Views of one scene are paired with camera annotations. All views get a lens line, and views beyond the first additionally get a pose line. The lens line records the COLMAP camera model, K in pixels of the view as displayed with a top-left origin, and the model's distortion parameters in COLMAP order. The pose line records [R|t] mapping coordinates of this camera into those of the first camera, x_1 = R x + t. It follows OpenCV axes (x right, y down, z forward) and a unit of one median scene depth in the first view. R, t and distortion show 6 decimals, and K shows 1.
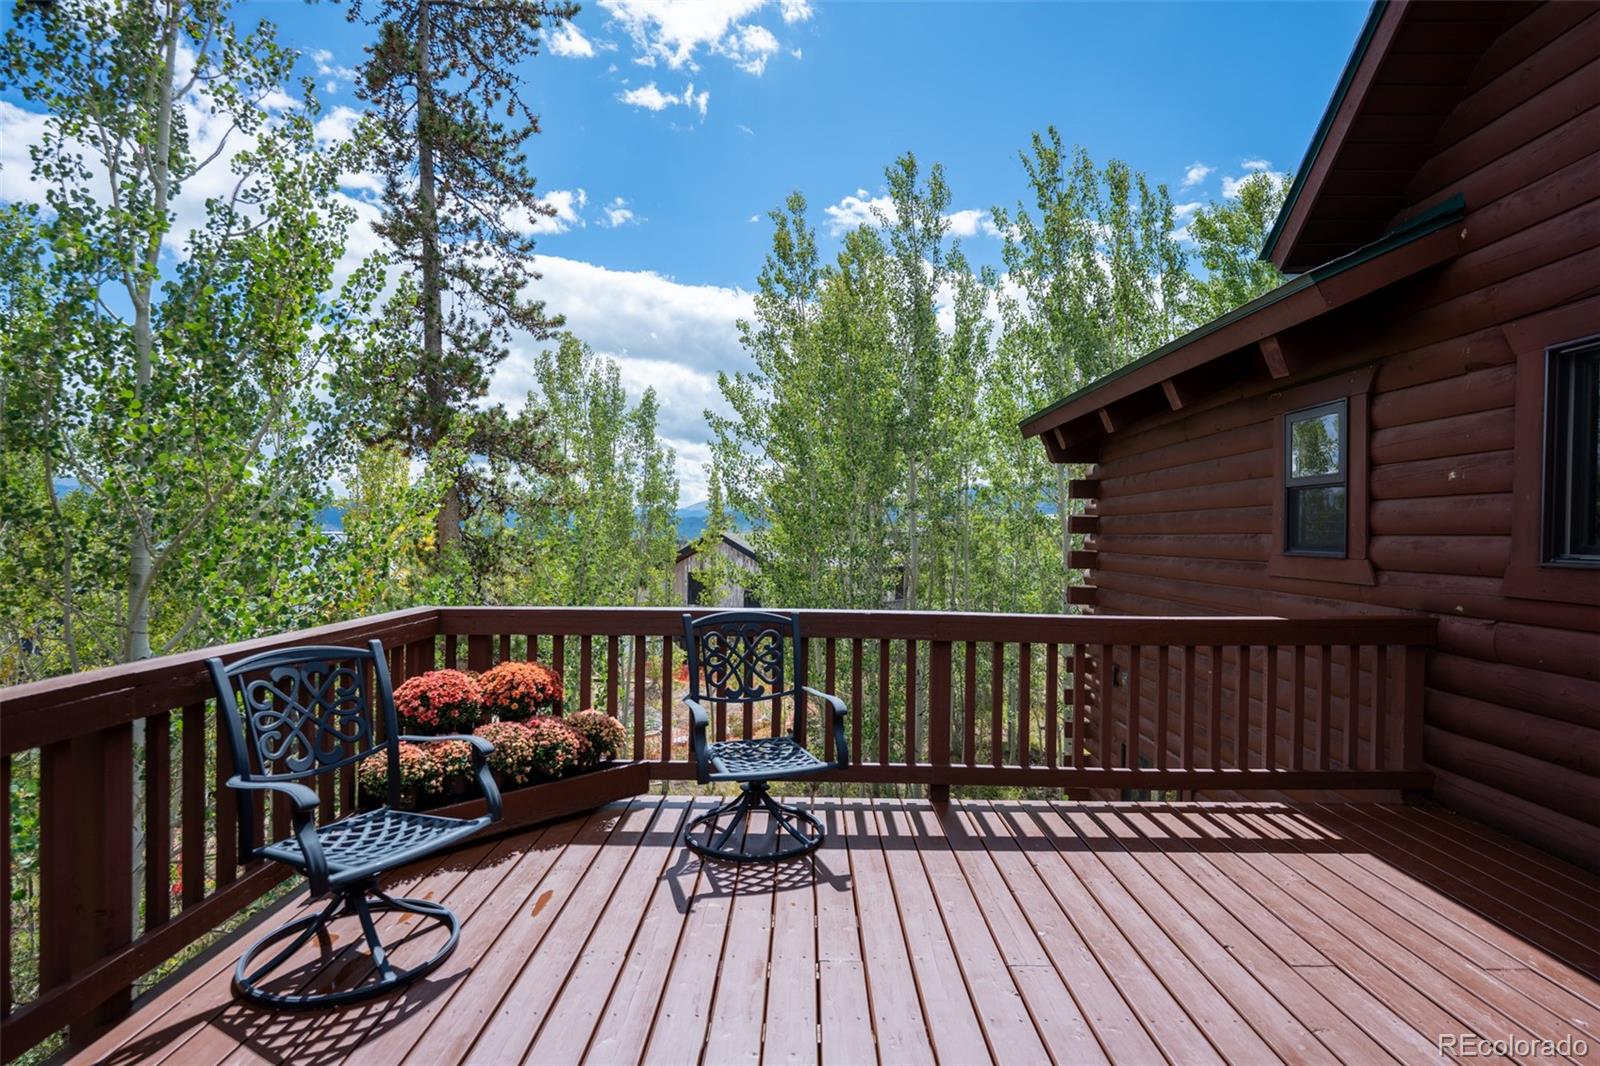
lens RADIAL K [[791.4, 0, 793.8], [0, 791.4, 532.0], [0, 0, 1]] dist [-0.018734, -0.000790]
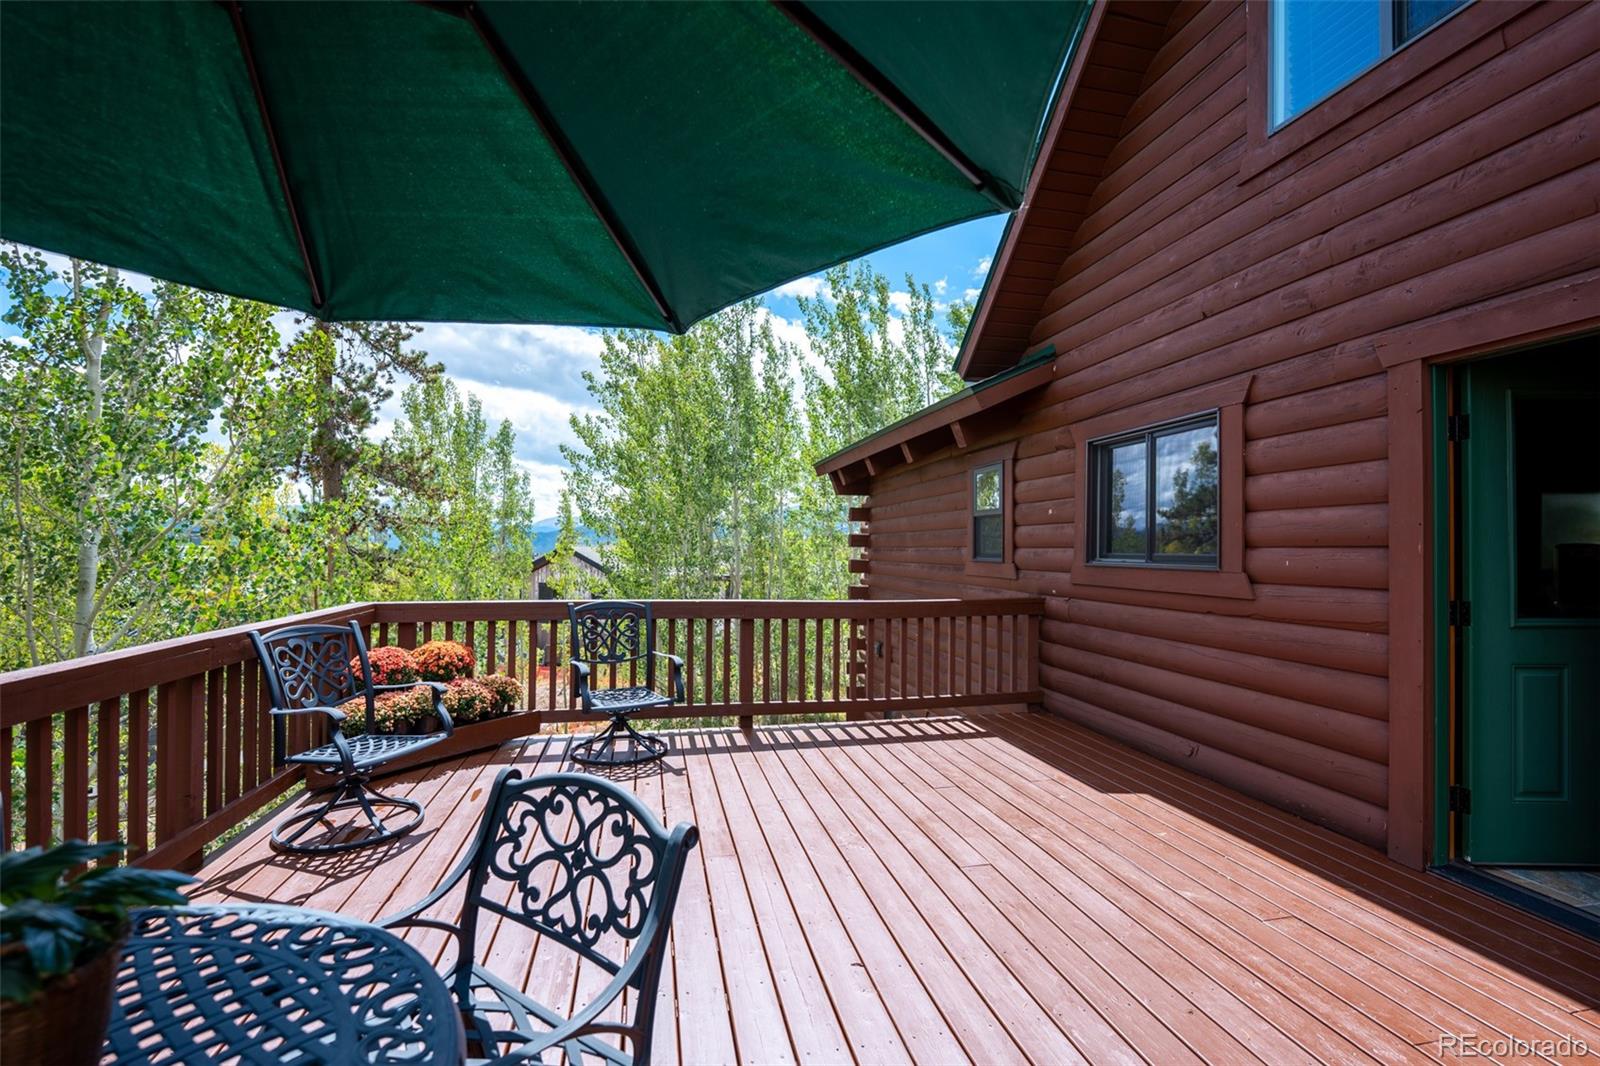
lens RADIAL K [[712.0, 0, 794.8], [0, 712.0, 535.1], [0, 0, 1]] dist [-0.018996, 0.001111]
pose [[0.975211, 0.003057, 0.221254, -0.024007], [0.000414, 0.999878, -0.015641, 0.000870], [-0.221274, 0.015345, 0.975091, -0.347984]]
